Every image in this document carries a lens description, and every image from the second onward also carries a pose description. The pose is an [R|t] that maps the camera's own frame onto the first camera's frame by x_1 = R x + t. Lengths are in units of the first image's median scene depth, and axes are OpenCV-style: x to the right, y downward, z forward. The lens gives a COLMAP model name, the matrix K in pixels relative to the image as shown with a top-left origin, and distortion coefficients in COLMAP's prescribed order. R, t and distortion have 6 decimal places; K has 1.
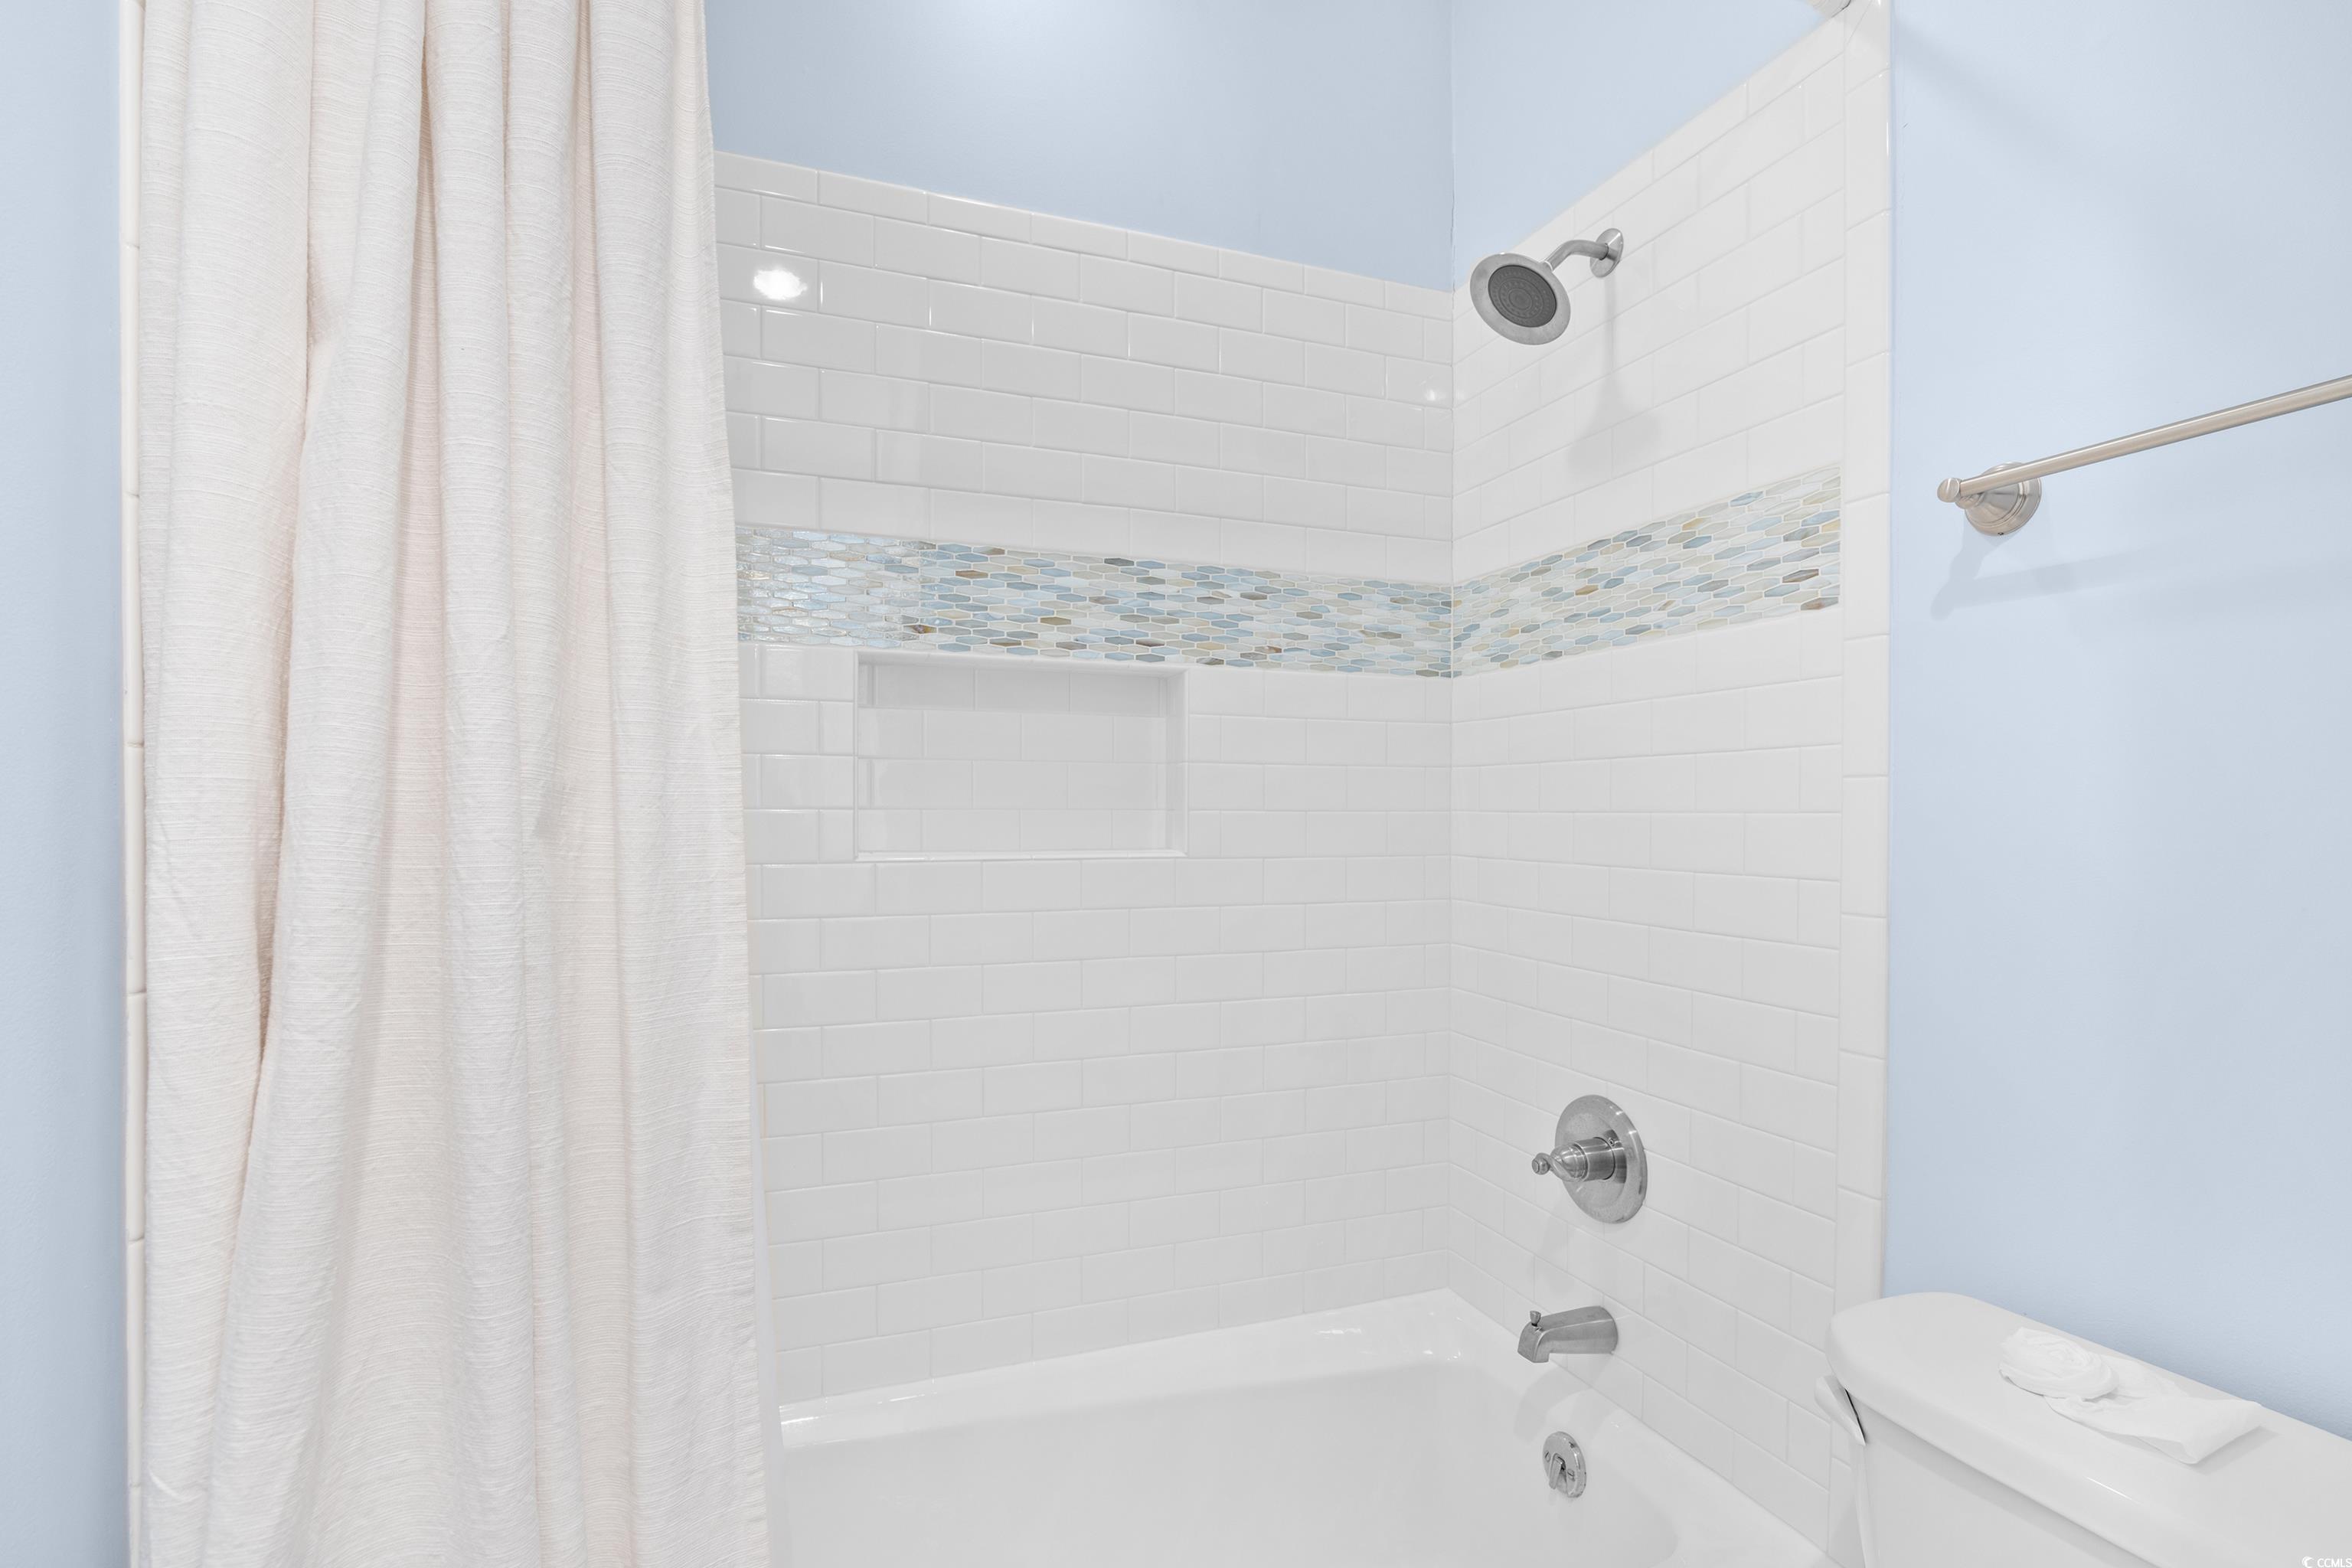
lens RADIAL K [[1133.1, 0, 1176.8], [0, 1133.1, 798.1], [0, 0, 1]] dist [-0.001795, -0.000088]
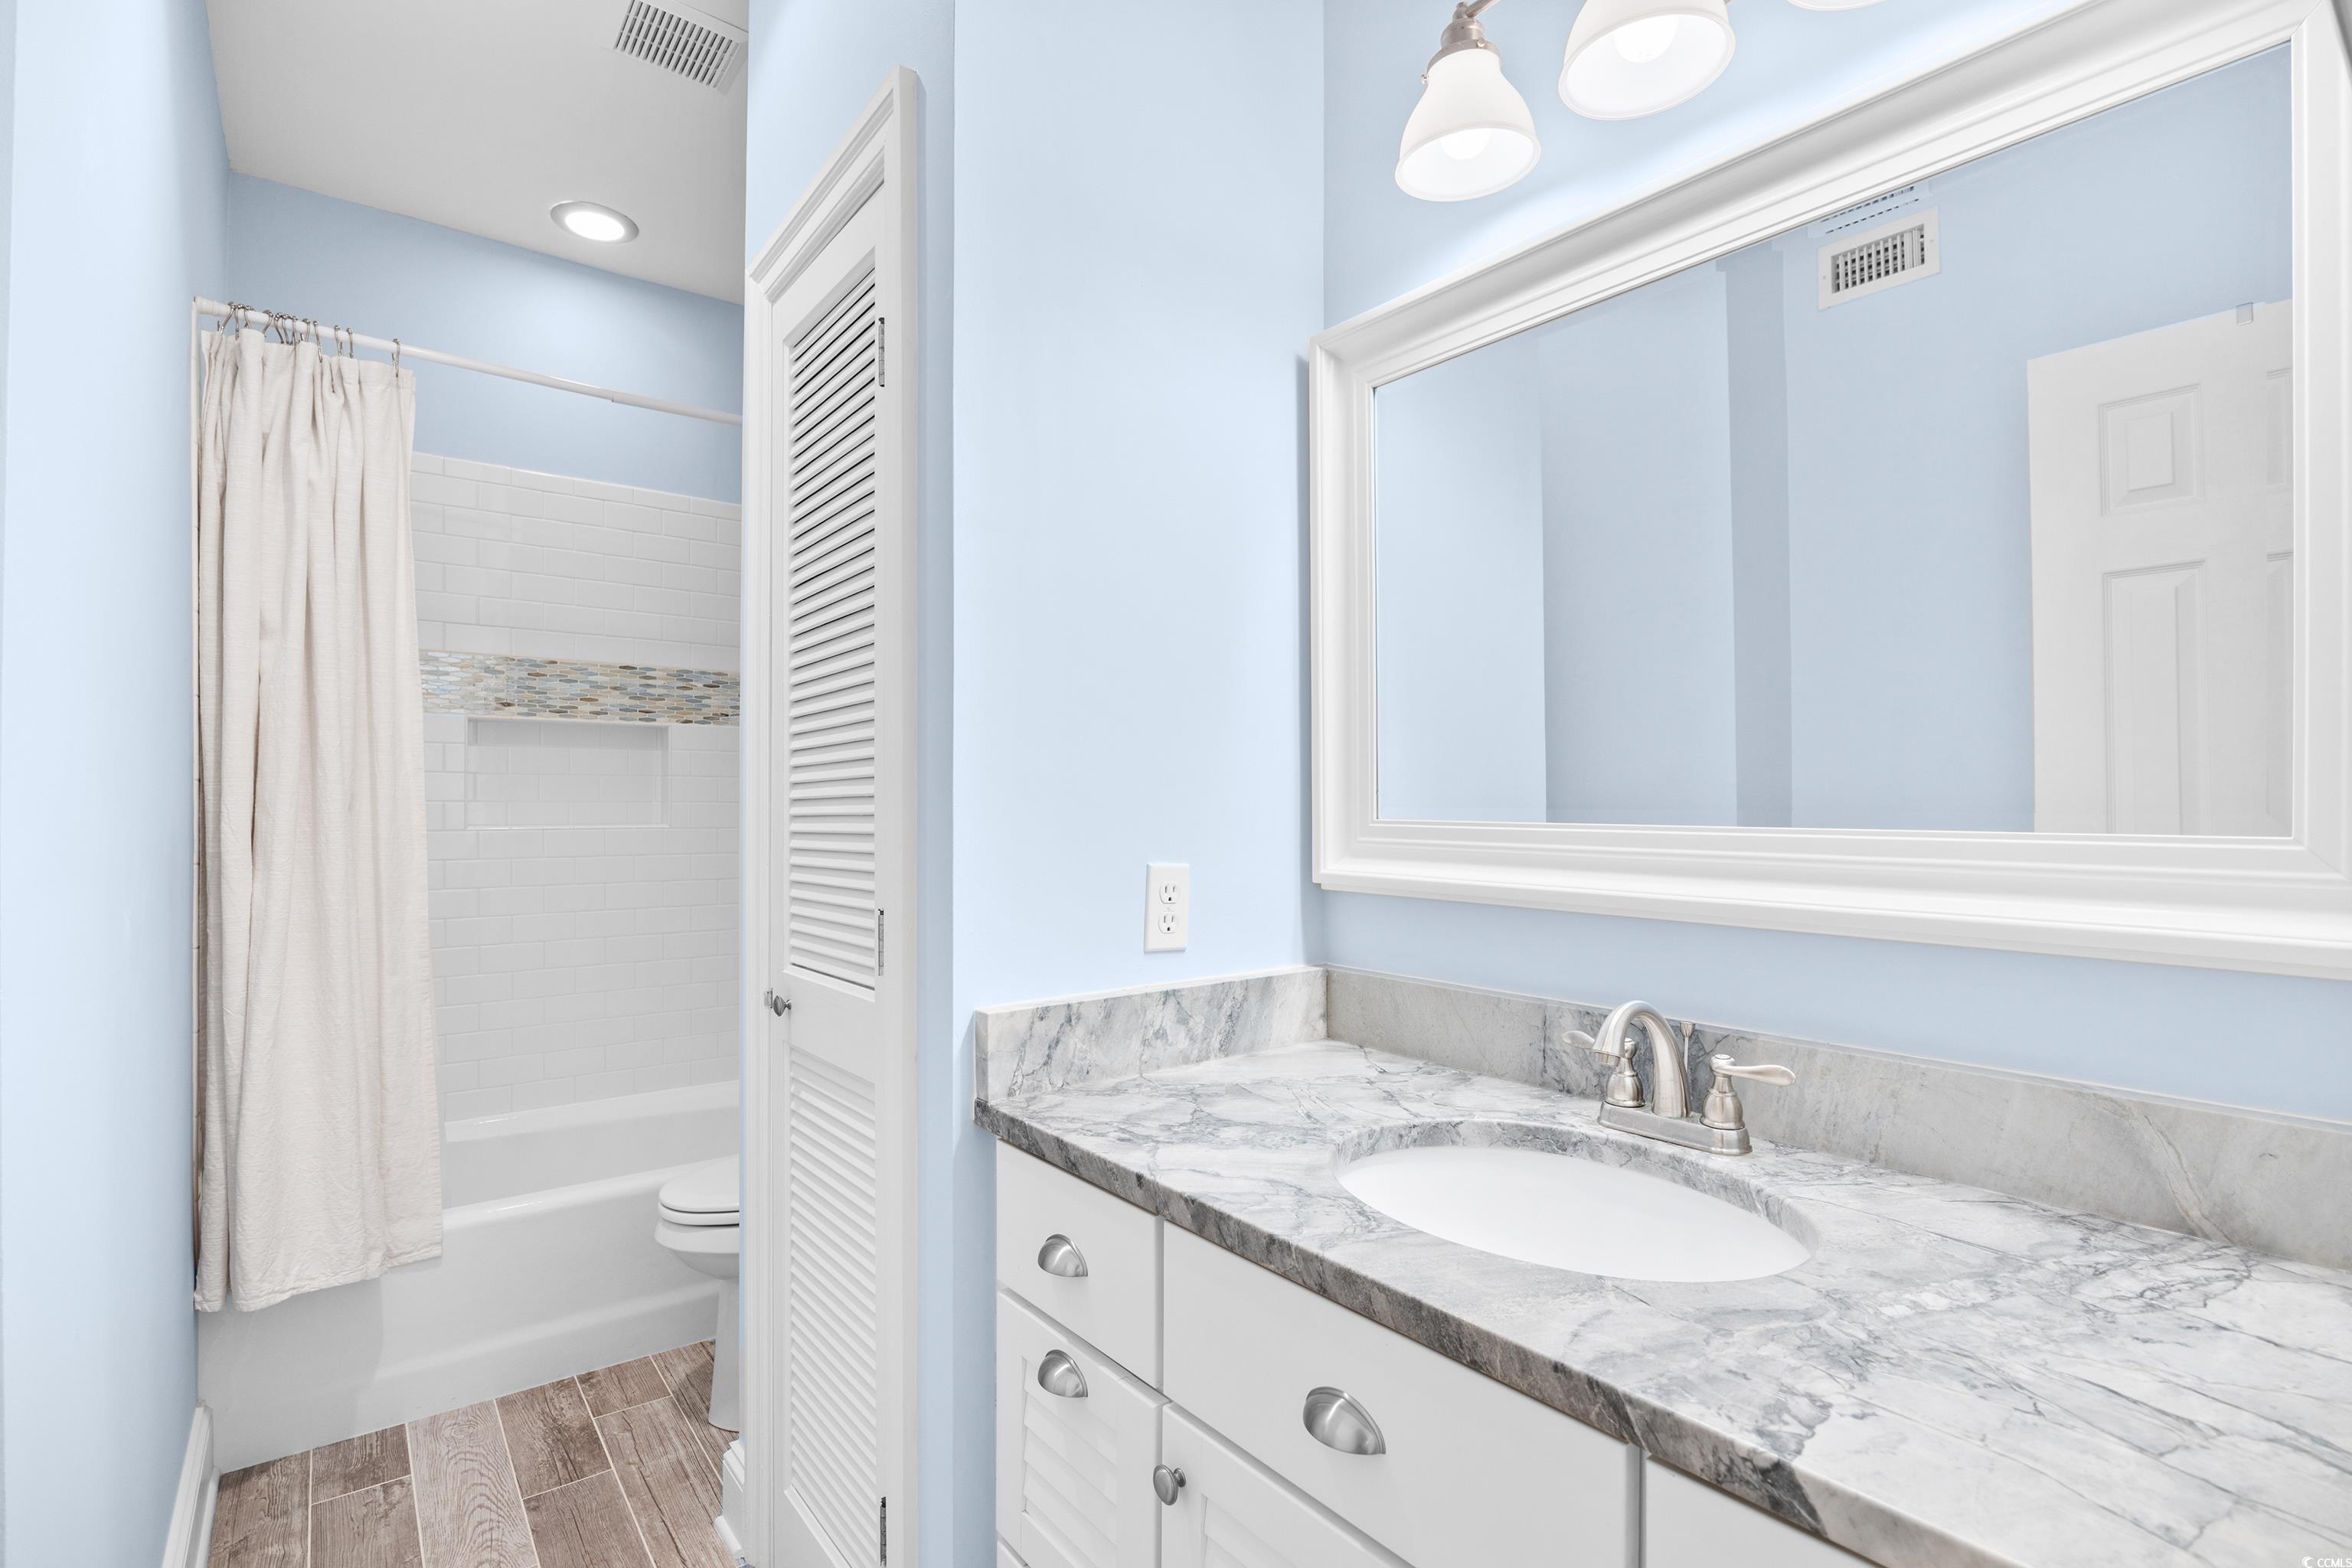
lens RADIAL K [[1133.1, 0, 1174.9], [0, 1133.1, 792.4], [0, 0, 1]] dist [-0.001795, -0.000088]
pose [[0.956424, 0.000196, 0.291982, 0.268508], [-0.000692, 0.999998, 0.001597, -0.009289], [-0.291981, -0.001729, 0.956422, -1.047482]]
